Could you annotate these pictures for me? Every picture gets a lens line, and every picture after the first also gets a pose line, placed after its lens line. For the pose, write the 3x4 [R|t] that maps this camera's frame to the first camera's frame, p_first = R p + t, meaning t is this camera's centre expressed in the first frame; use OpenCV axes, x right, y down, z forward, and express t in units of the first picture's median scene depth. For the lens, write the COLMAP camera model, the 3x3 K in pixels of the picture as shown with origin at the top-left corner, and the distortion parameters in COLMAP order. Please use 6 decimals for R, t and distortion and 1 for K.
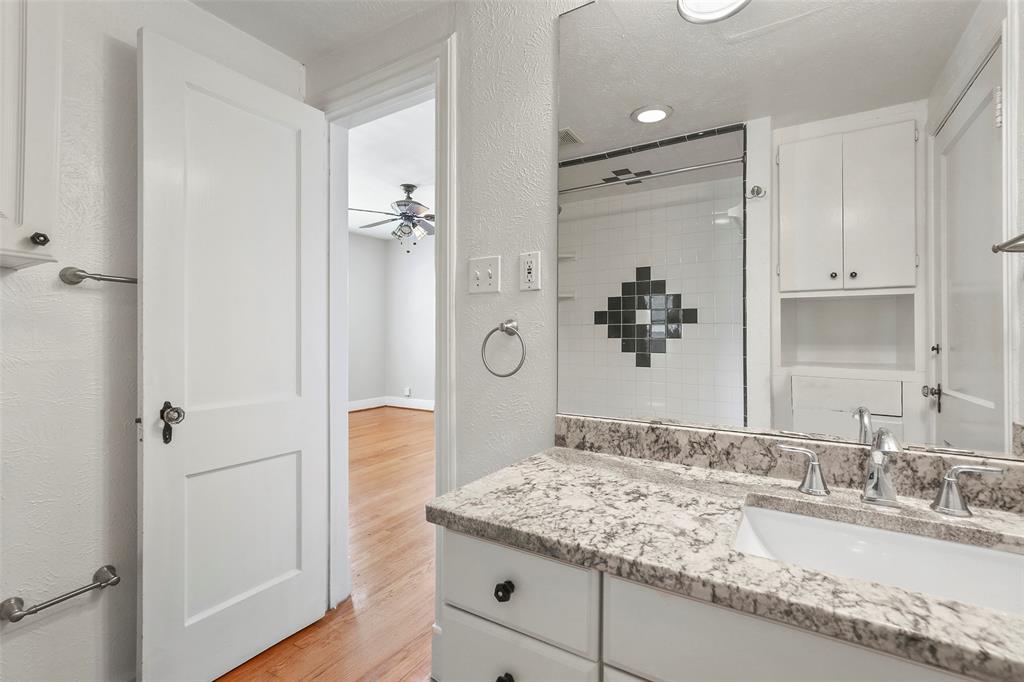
lens RADIAL K [[469.1, 0, 505.9], [0, 469.1, 336.8], [0, 0, 1]] dist [-0.013687, 0.001164]
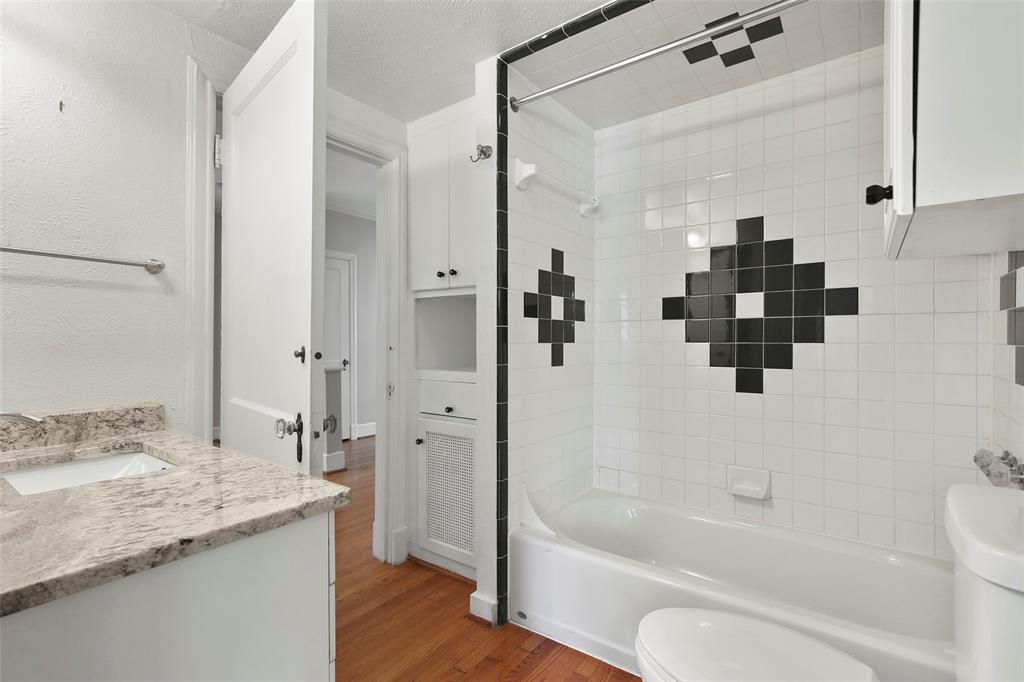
lens RADIAL K [[469.1, 0, 517.1], [0, 469.1, 340.3], [0, 0, 1]] dist [-0.013687, 0.001164]
pose [[-0.997508, -0.000712, 0.070555, -0.520702], [-0.000499, 0.999995, 0.003034, 0.000652], [-0.070557, 0.002991, -0.997503, 1.686859]]
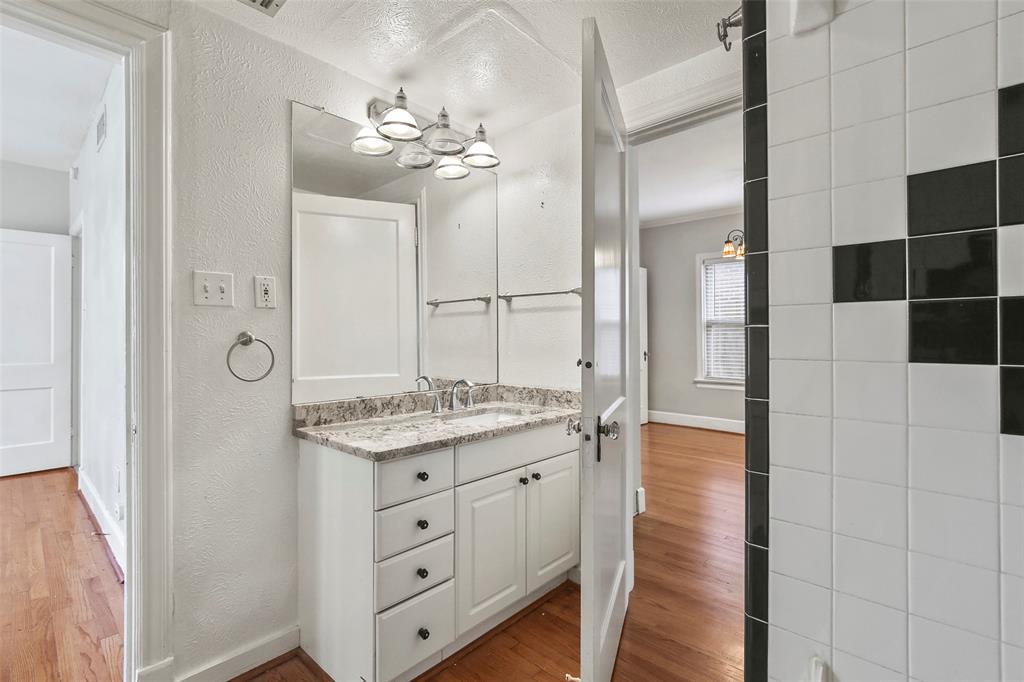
lens RADIAL K [[469.1, 0, 516.8], [0, 469.1, 338.1], [0, 0, 1]] dist [-0.013687, 0.001164]
pose [[0.168545, -0.001715, 0.985693, -1.355377], [0.004873, 0.999988, 0.000907, -0.025007], [-0.985682, 0.004651, 0.168551, 0.205167]]
